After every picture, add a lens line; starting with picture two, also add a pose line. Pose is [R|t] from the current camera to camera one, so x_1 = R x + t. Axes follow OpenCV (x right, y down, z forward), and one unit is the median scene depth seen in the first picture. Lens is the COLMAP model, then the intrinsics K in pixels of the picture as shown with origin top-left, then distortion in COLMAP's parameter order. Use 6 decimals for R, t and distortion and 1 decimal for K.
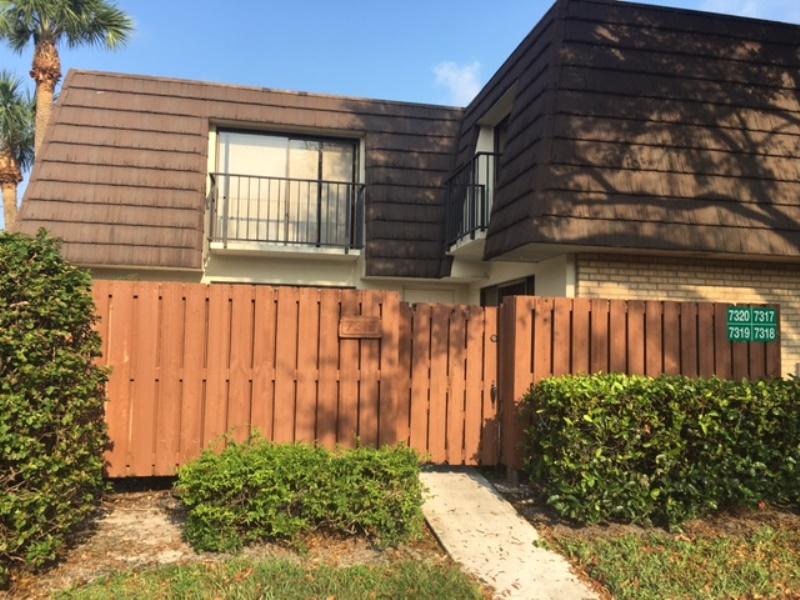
lens RADIAL K [[671.2, 0, 401.5], [0, 671.2, 300.6], [0, 0, 1]] dist [-0.005315, 0.000503]
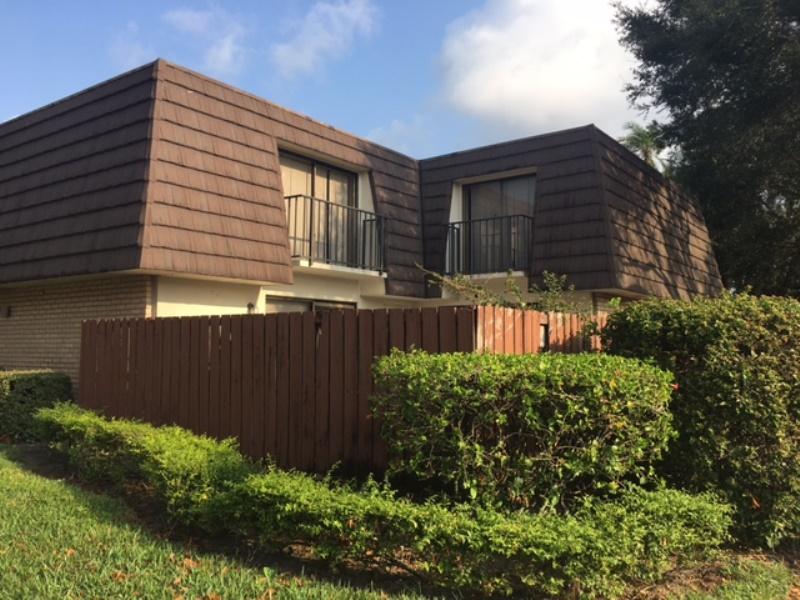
lens RADIAL K [[671.2, 0, 400.0], [0, 671.2, 299.6], [0, 0, 1]] dist [-0.005315, 0.000503]
pose [[0.745131, 0.027215, 0.666362, -0.800821], [-0.035693, 0.999362, -0.000903, -0.027109], [-0.665962, -0.023112, 0.745628, 0.088996]]
